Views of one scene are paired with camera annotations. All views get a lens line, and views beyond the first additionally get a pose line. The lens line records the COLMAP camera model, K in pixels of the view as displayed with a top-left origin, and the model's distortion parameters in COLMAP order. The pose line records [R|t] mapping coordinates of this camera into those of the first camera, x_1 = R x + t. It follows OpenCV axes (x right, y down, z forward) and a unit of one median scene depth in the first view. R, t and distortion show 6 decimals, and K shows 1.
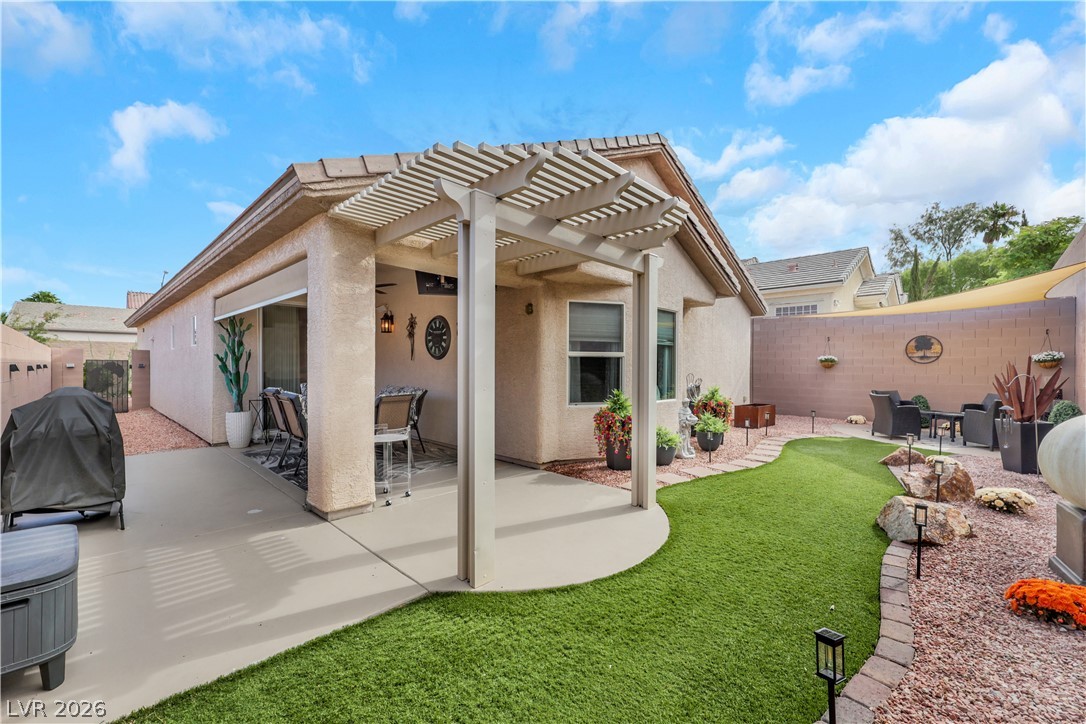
lens RADIAL K [[442.0, 0, 544.7], [0, 442.0, 364.3], [0, 0, 1]] dist [-0.050721, -0.000171]
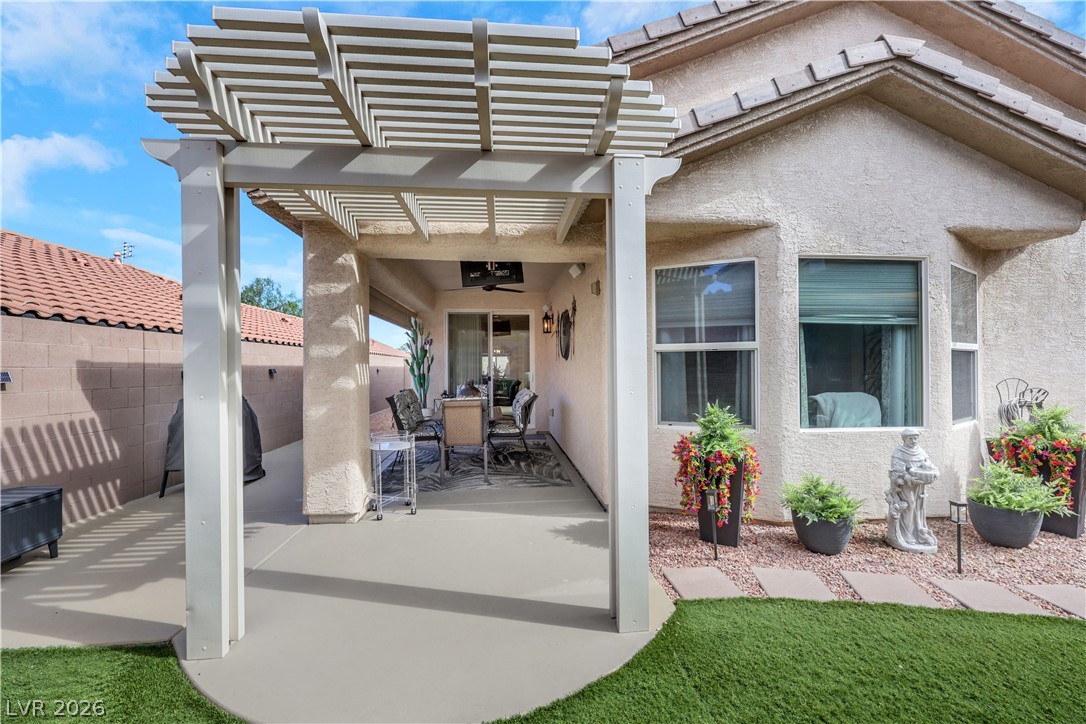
lens RADIAL K [[450.4, 0, 540.7], [0, 450.4, 360.9], [0, 0, 1]] dist [0.002276, 0.000143]
pose [[0.750431, -0.018816, -0.660680, 0.433550], [0.010378, 0.999807, -0.016686, 0.006903], [0.660867, 0.005665, 0.750482, 0.424537]]
